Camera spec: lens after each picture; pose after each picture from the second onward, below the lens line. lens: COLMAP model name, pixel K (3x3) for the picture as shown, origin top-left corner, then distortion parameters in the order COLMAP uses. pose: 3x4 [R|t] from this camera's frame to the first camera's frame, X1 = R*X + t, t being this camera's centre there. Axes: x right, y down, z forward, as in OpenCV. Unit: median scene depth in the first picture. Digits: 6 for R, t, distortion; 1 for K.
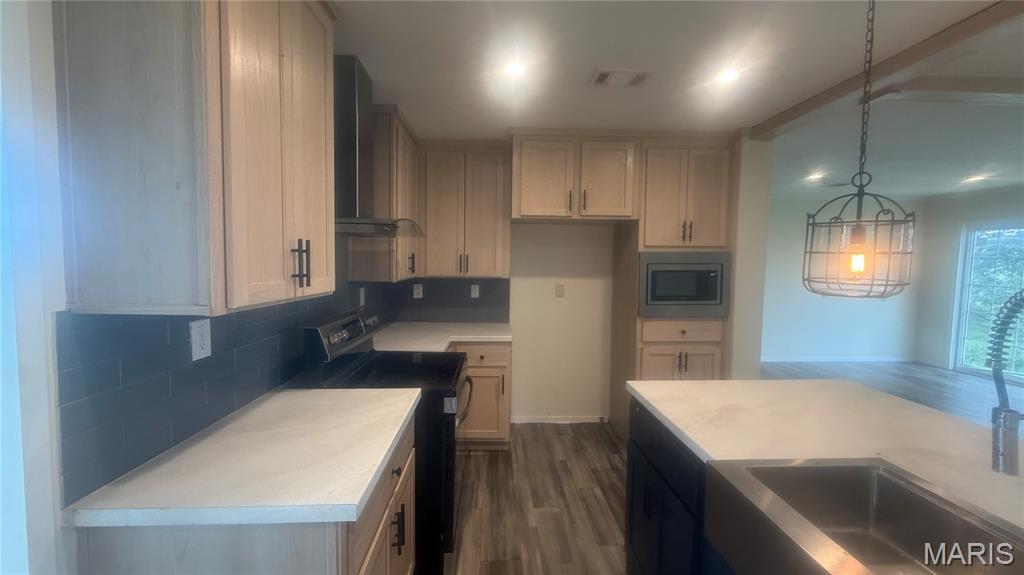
lens RADIAL K [[412.3, 0, 509.8], [0, 412.3, 284.0], [0, 0, 1]] dist [0.001644, 0.001384]
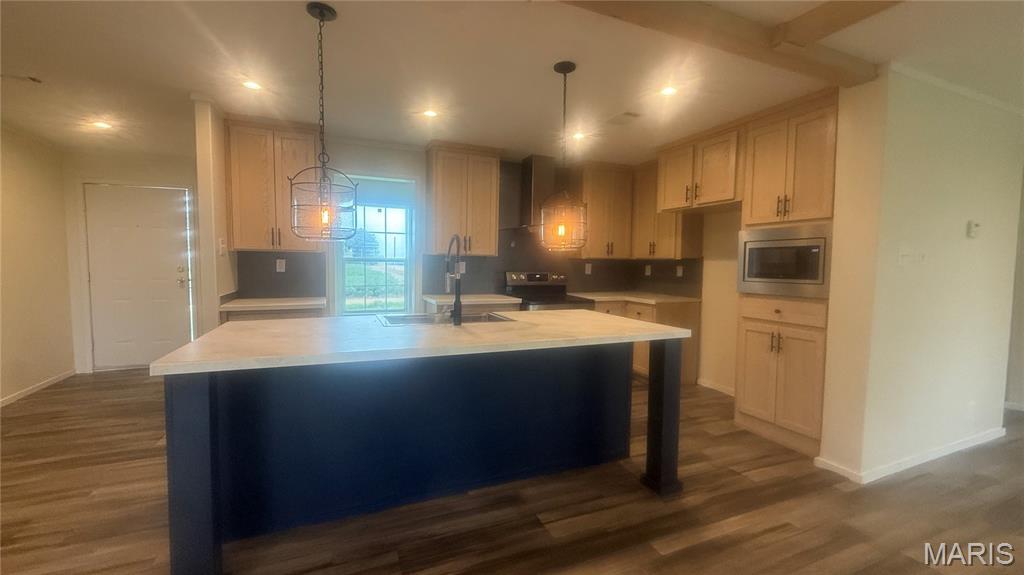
lens RADIAL K [[412.3, 0, 516.5], [0, 412.3, 283.7], [0, 0, 1]] dist [0.001644, 0.001384]
pose [[0.372130, 0.045068, -0.927086, 1.083627], [-0.060198, 0.997889, 0.024346, 0.065663], [0.926227, 0.046749, 0.374057, 0.072458]]
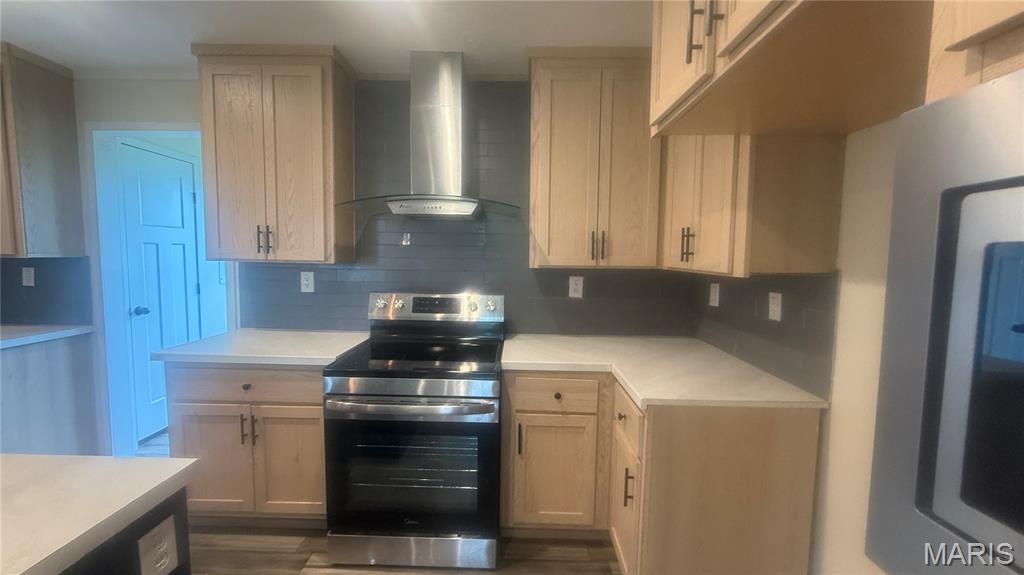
lens RADIAL K [[412.3, 0, 509.2], [0, 412.3, 285.6], [0, 0, 1]] dist [0.001644, 0.001384]
pose [[-0.060906, 0.066203, -0.995946, 0.460680], [-0.068325, 0.995181, 0.070331, -0.021045], [0.995802, 0.072332, -0.056090, 0.871785]]
